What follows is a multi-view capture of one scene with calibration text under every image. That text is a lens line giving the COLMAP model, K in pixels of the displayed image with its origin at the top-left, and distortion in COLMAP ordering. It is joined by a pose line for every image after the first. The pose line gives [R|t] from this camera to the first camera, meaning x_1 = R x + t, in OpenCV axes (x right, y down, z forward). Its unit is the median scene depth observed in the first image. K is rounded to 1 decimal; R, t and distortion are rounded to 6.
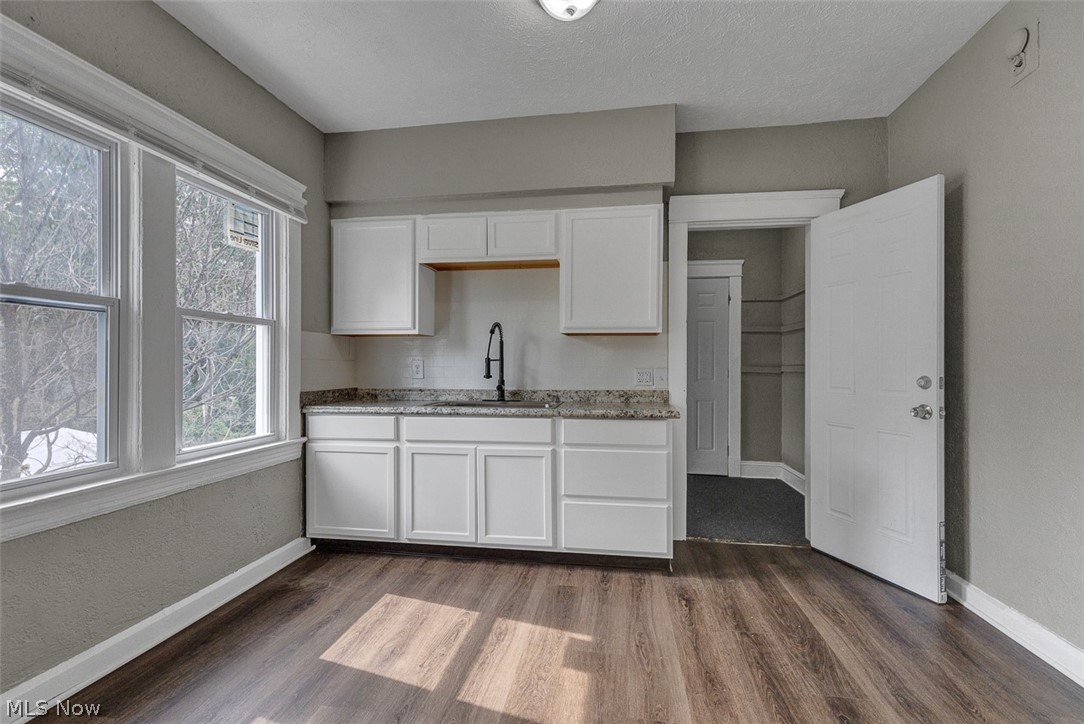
lens RADIAL K [[501.0, 0, 537.5], [0, 501.0, 367.3], [0, 0, 1]] dist [0.001959, 0.000112]
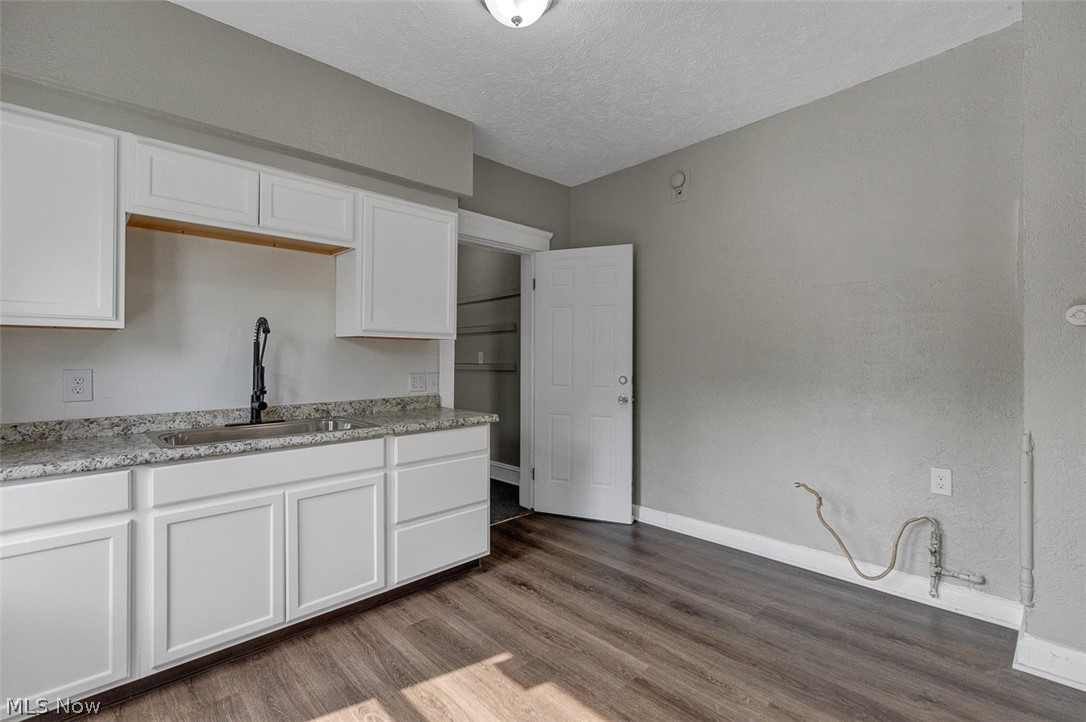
lens RADIAL K [[489.5, 0, 540.5], [0, 489.5, 357.7], [0, 0, 1]] dist [-0.000301, -0.000089]
pose [[0.597111, -0.004380, 0.802147, -0.475329], [0.003196, 0.999990, 0.003082, -0.036147], [-0.802152, 0.000723, 0.597119, 0.279745]]
